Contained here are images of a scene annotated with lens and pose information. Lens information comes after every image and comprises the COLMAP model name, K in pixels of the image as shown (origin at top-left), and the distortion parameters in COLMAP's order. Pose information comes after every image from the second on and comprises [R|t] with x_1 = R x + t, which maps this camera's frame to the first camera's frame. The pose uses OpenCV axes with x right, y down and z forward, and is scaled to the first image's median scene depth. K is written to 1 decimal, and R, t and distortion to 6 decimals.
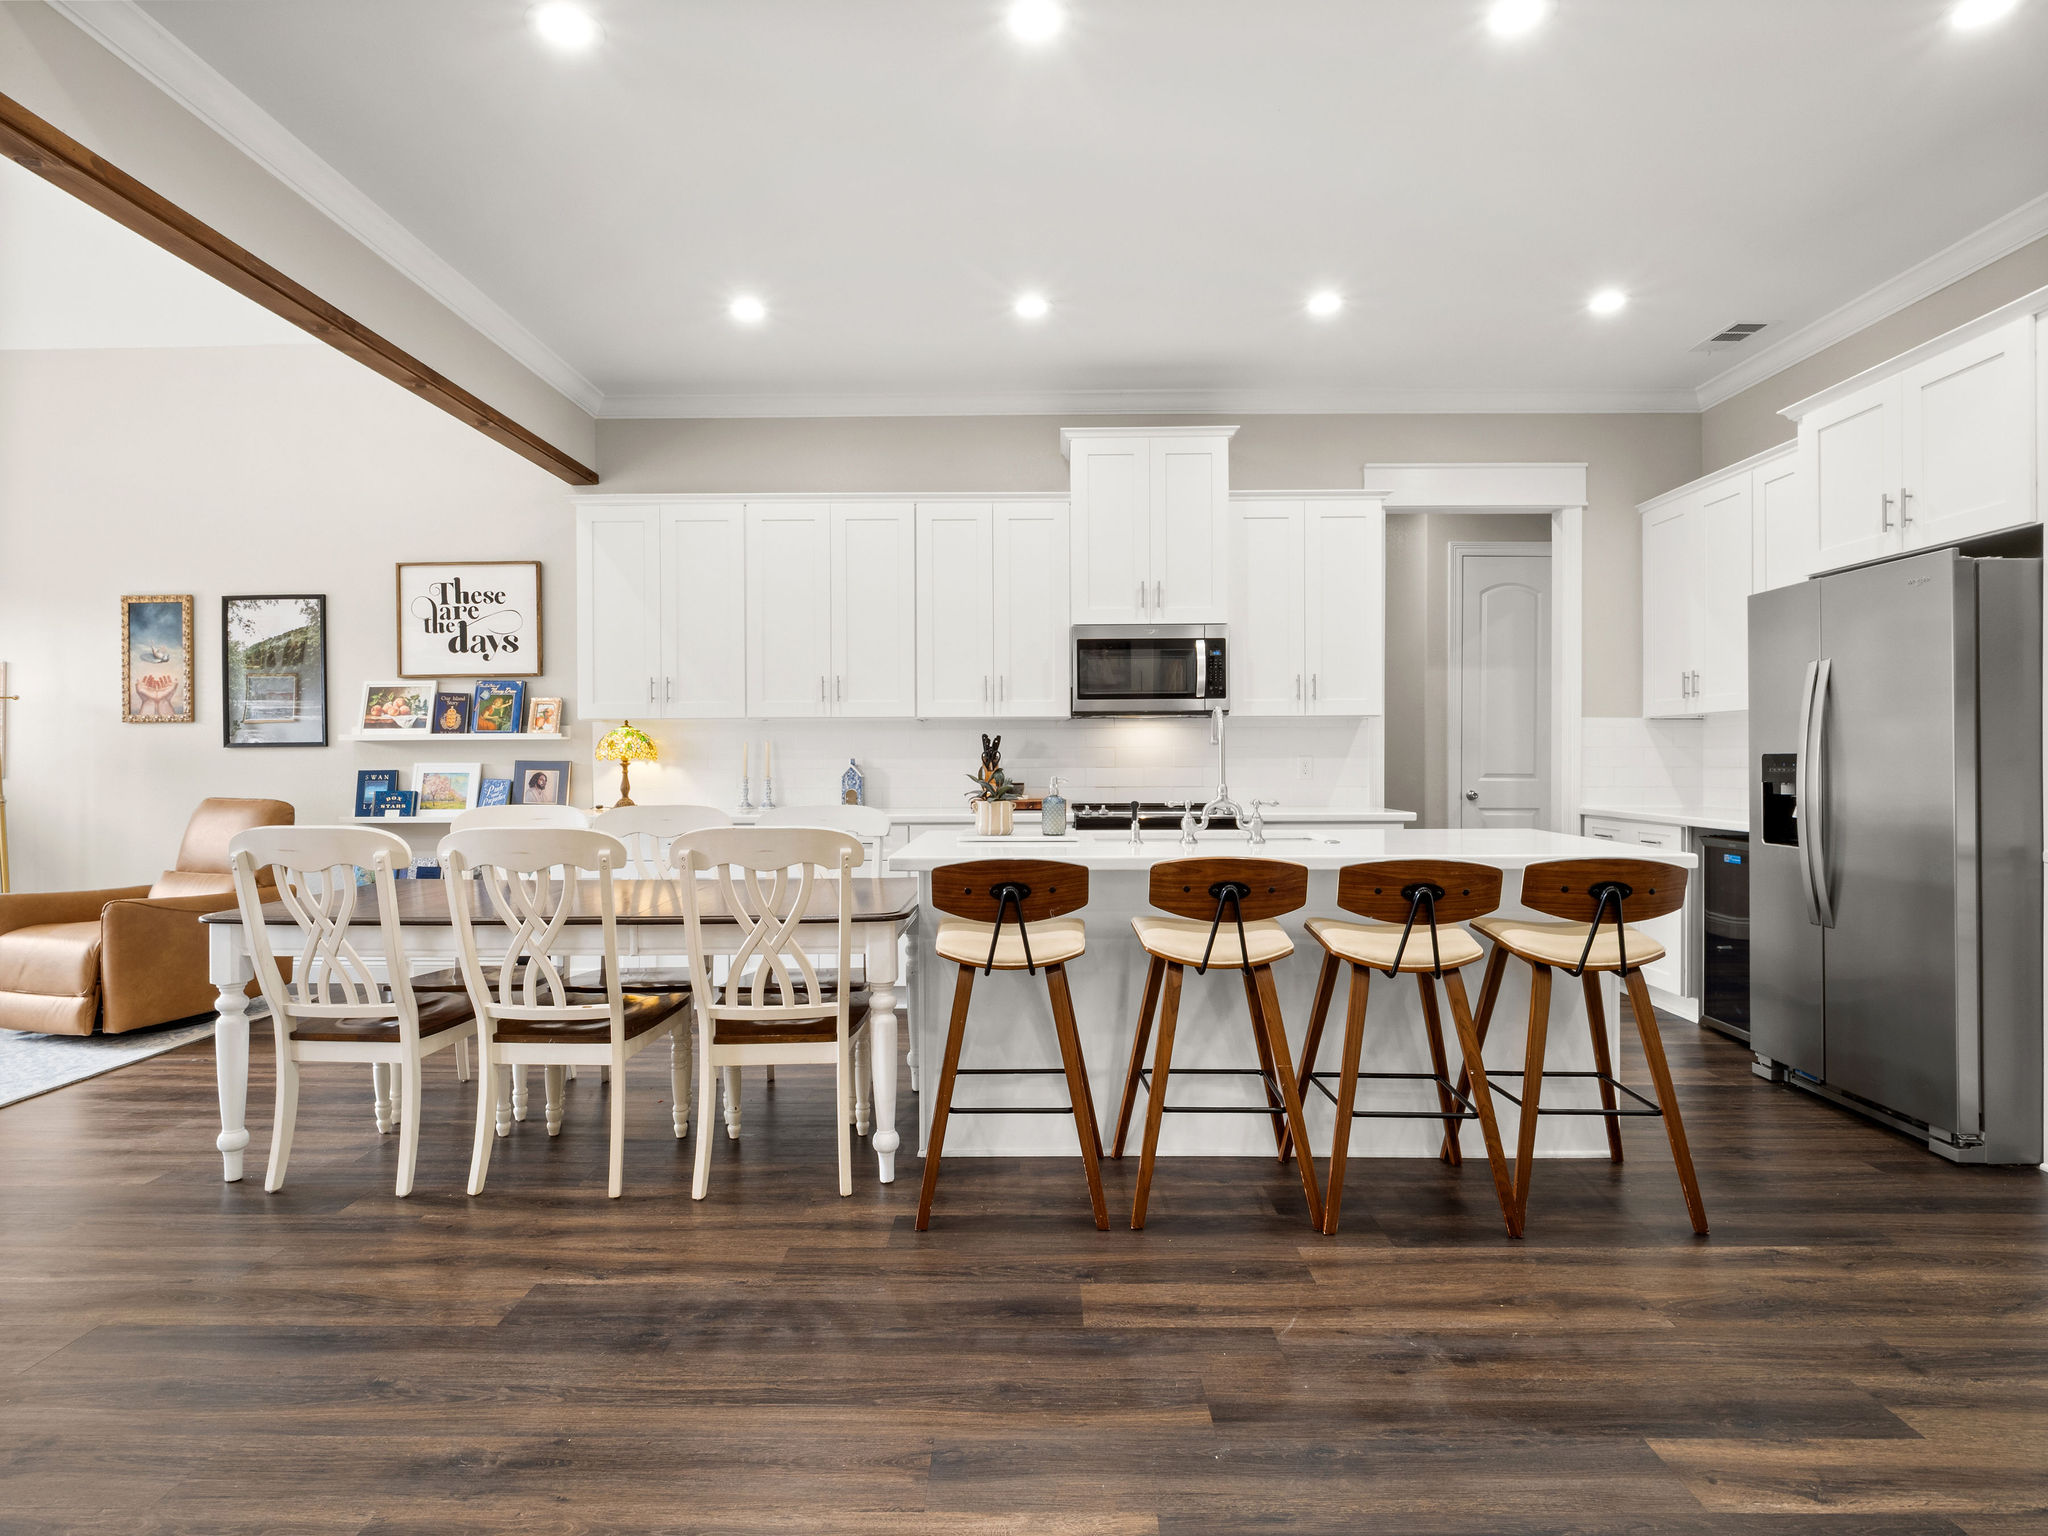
lens RADIAL K [[1072.9, 0, 1024.3], [0, 1072.9, 764.9], [0, 0, 1]] dist [-0.012037, -0.000331]
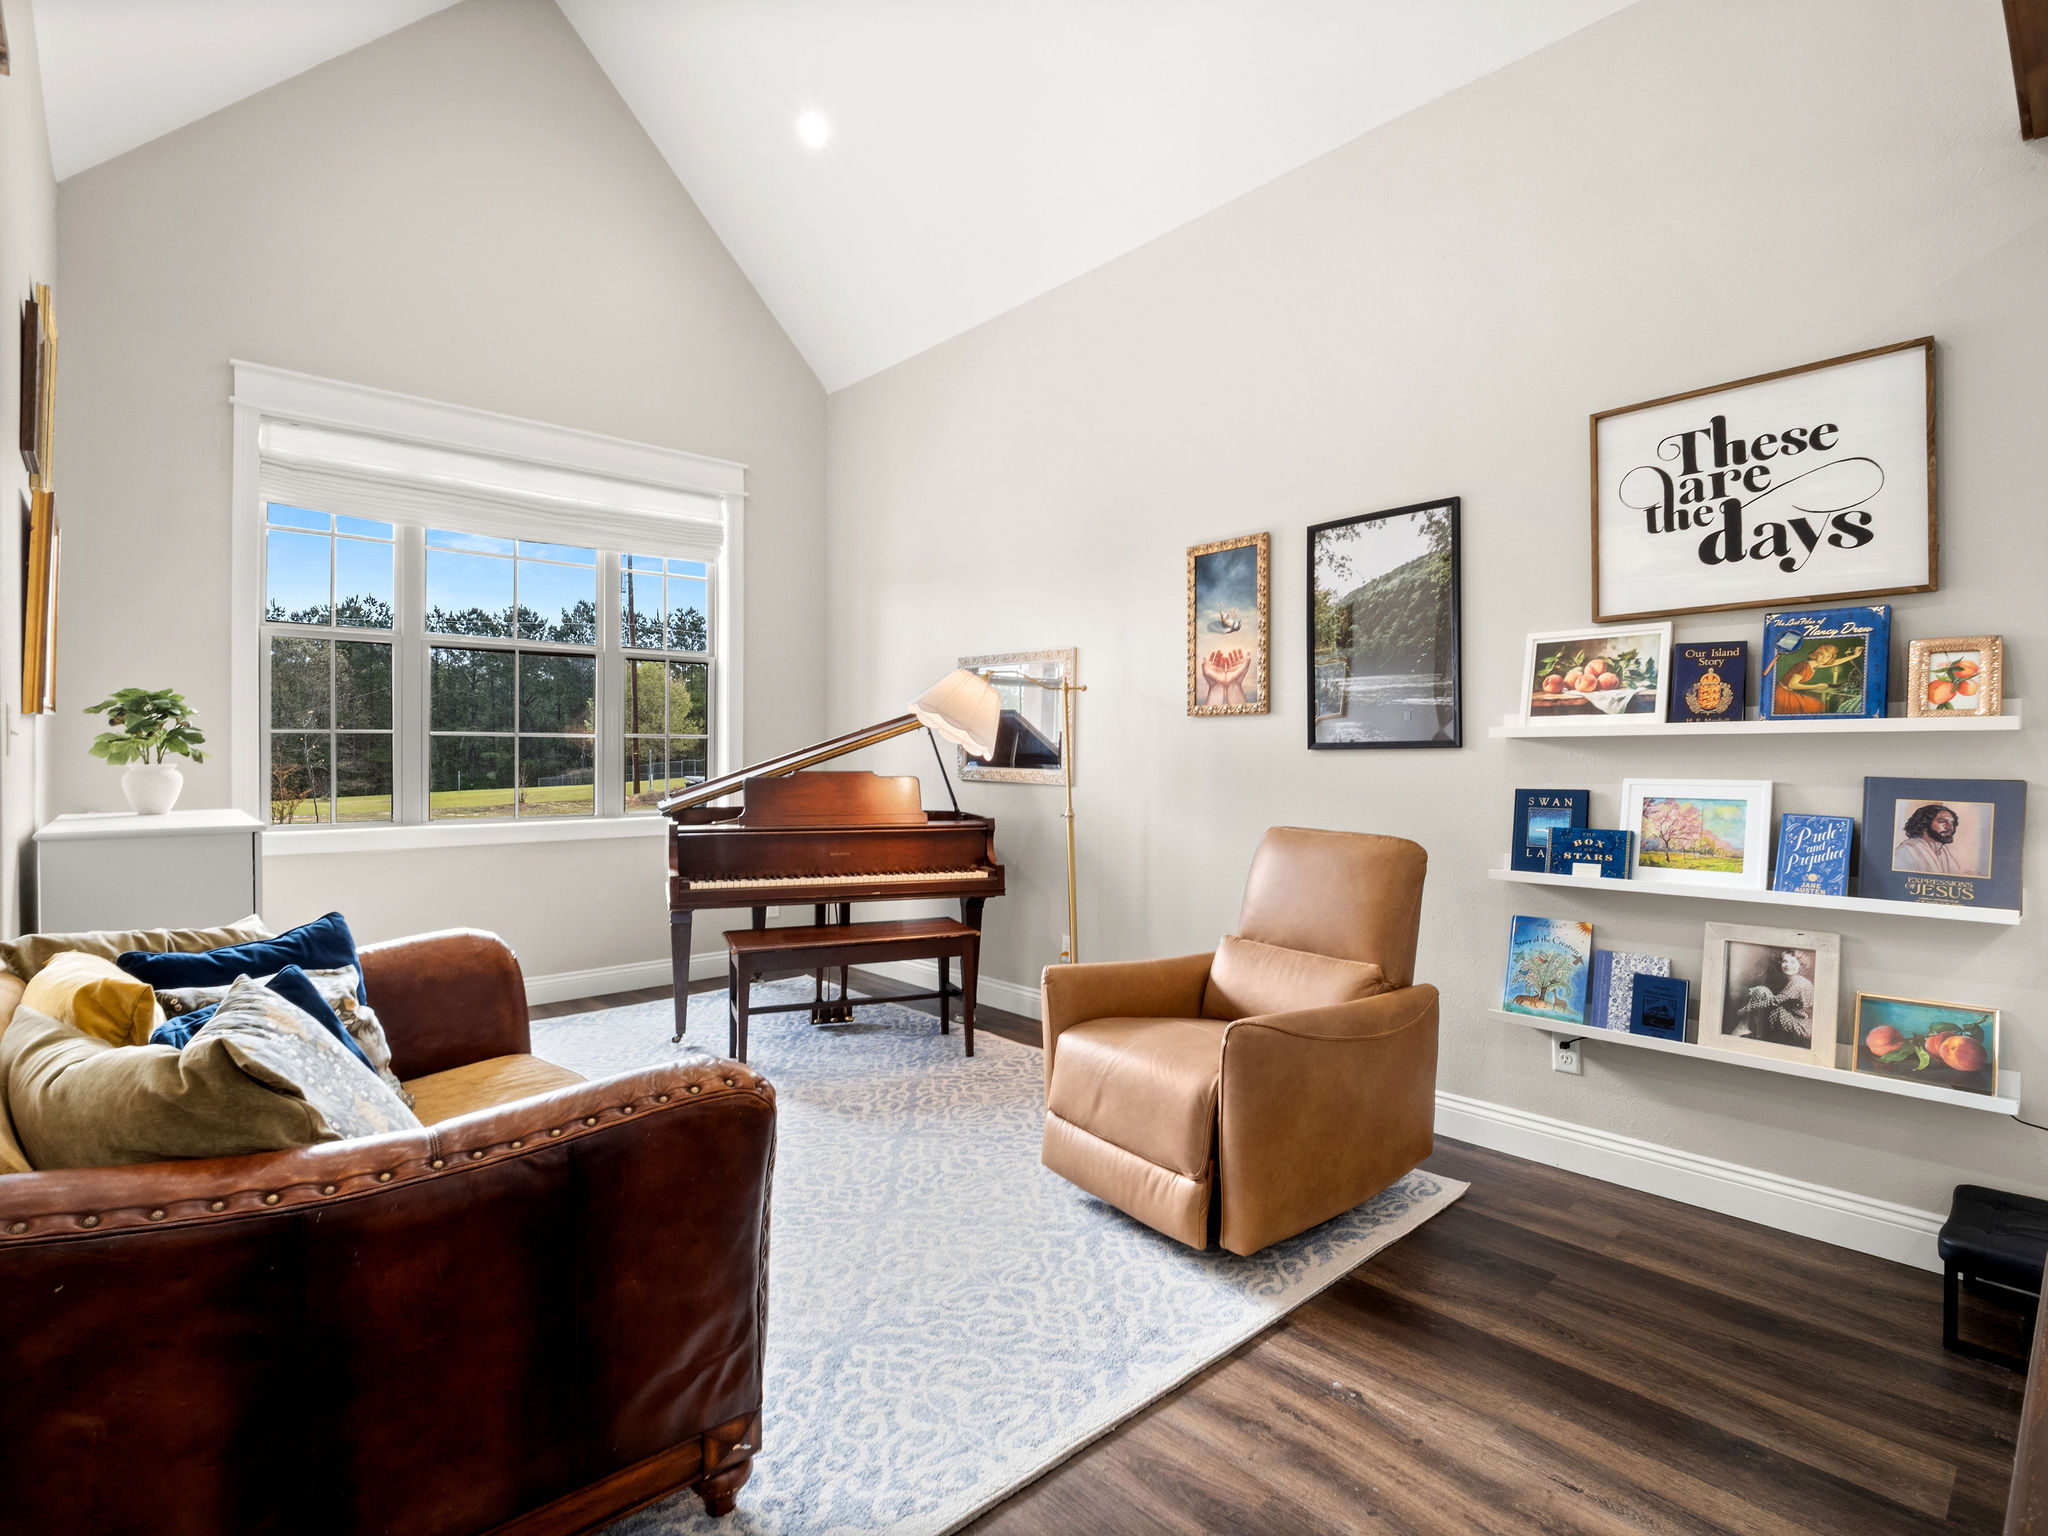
lens RADIAL K [[1020.5, 0, 1020.8], [0, 1020.5, 764.8], [0, 0, 1]] dist [-0.013890, -0.000887]
pose [[0.675548, 0.010512, -0.737241, -0.400602], [-0.005014, 0.999941, 0.009663, -0.012005], [0.737299, -0.002831, 0.675561, 0.430628]]
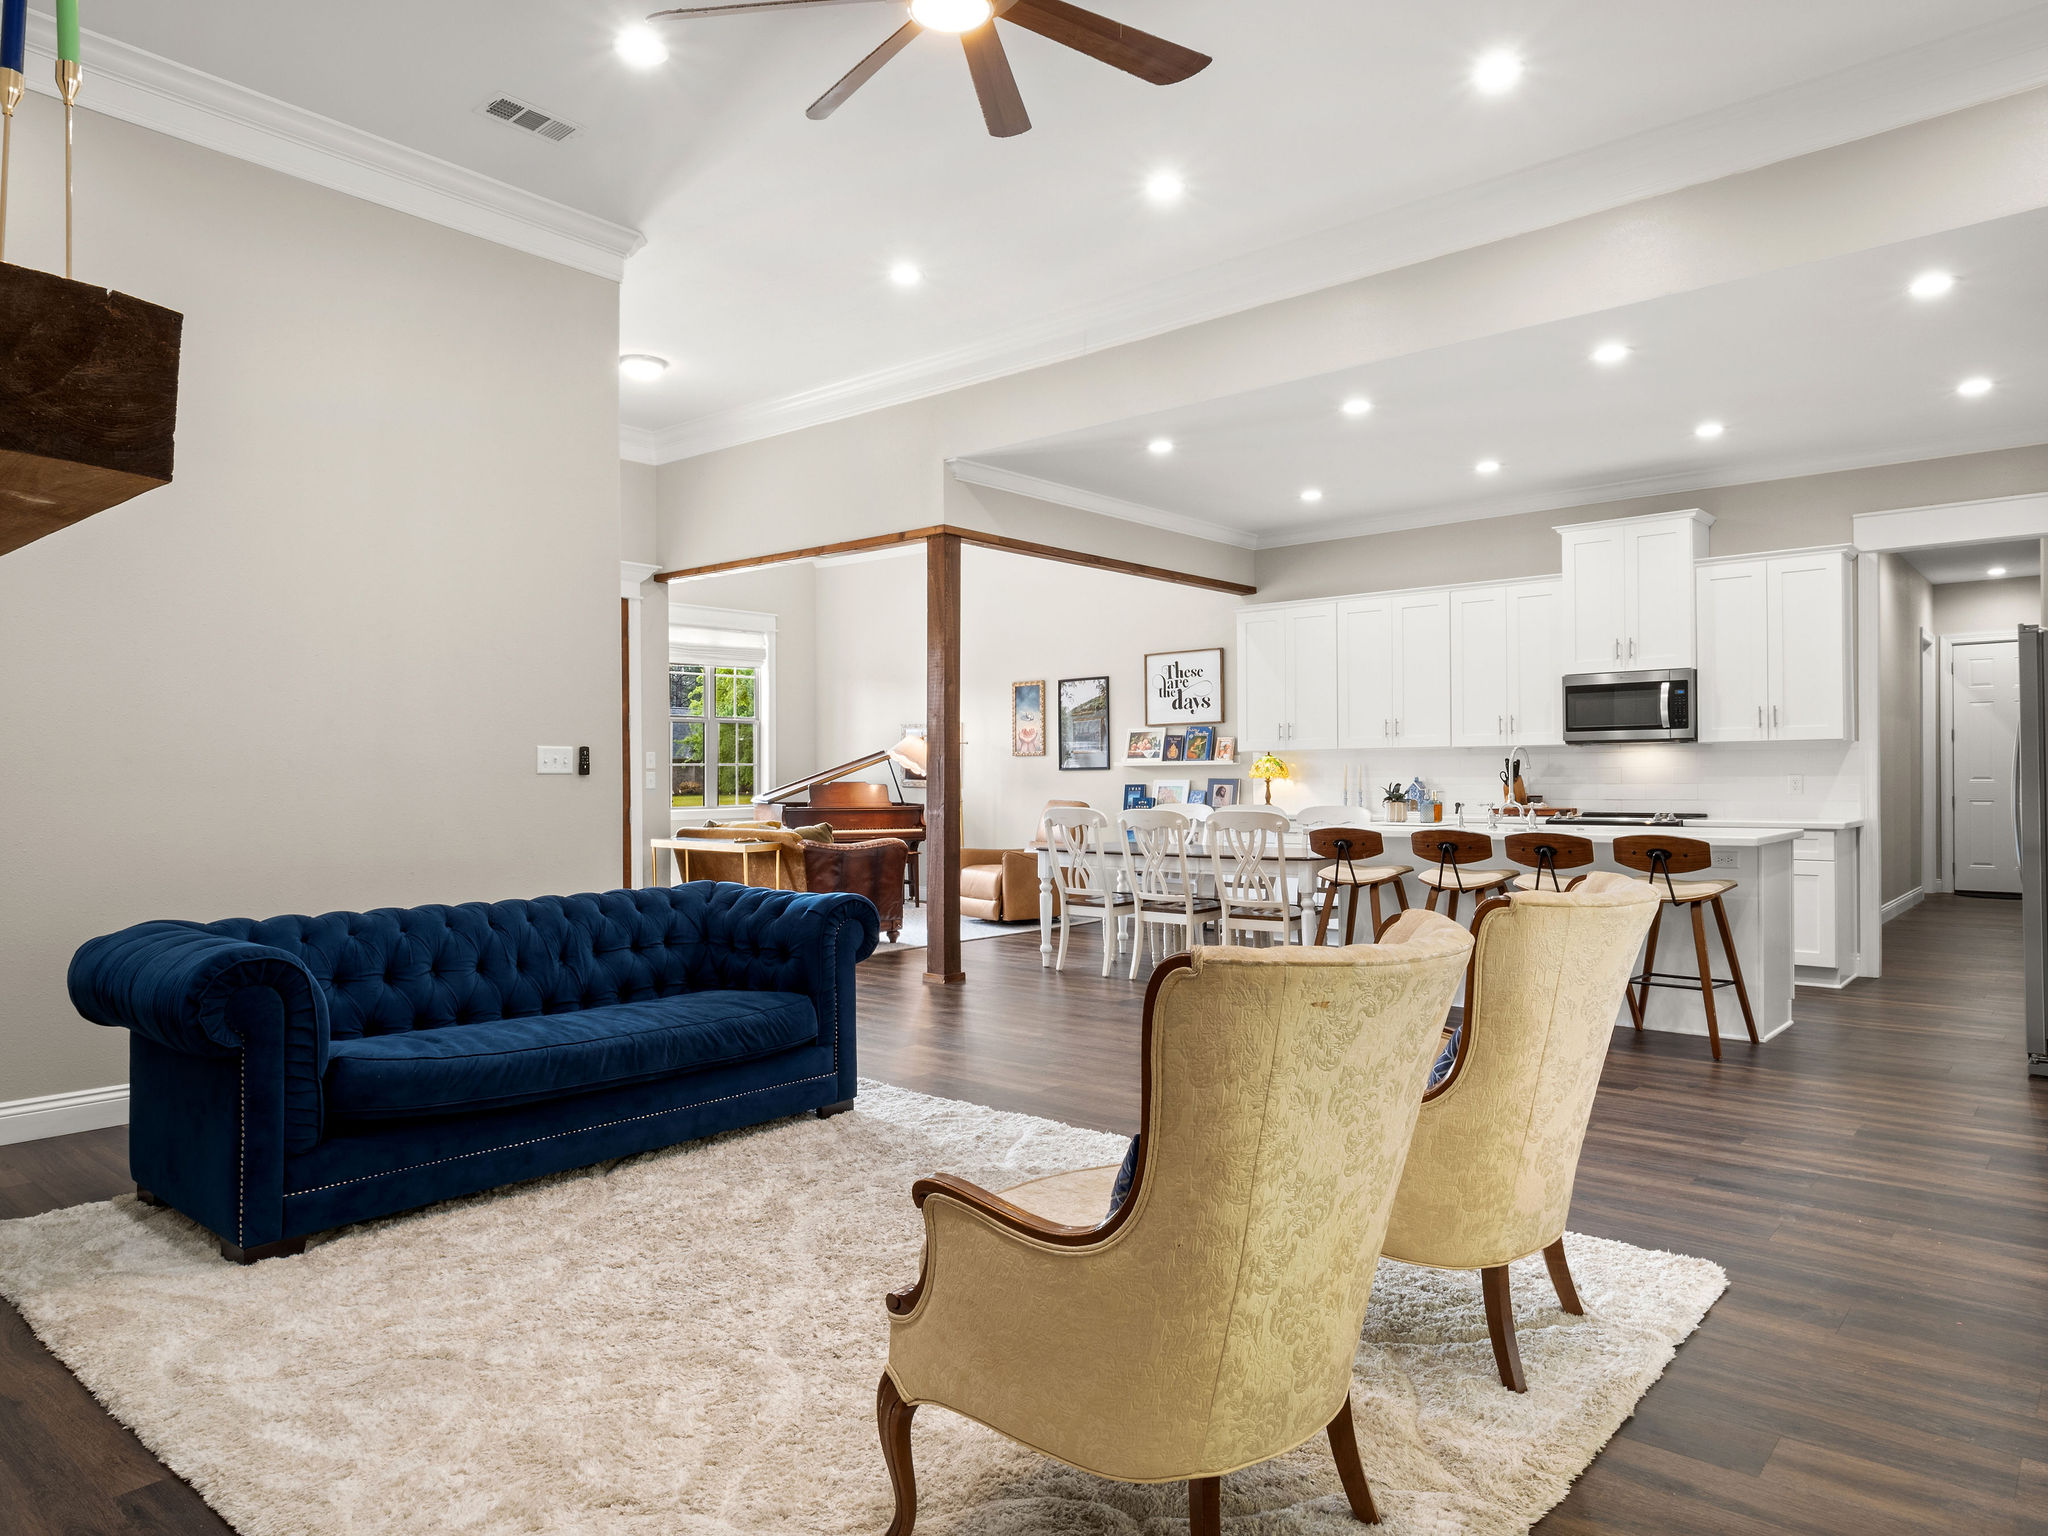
lens RADIAL K [[1310.8, 0, 1019.5], [0, 1310.8, 766.2], [0, 0, 1]] dist [-0.010546, 0.001316]
pose [[0.761162, -0.006257, -0.648531, 0.542357], [-0.000774, 0.999944, -0.010555, -0.001260], [0.648561, 0.008536, 0.761115, -0.614252]]
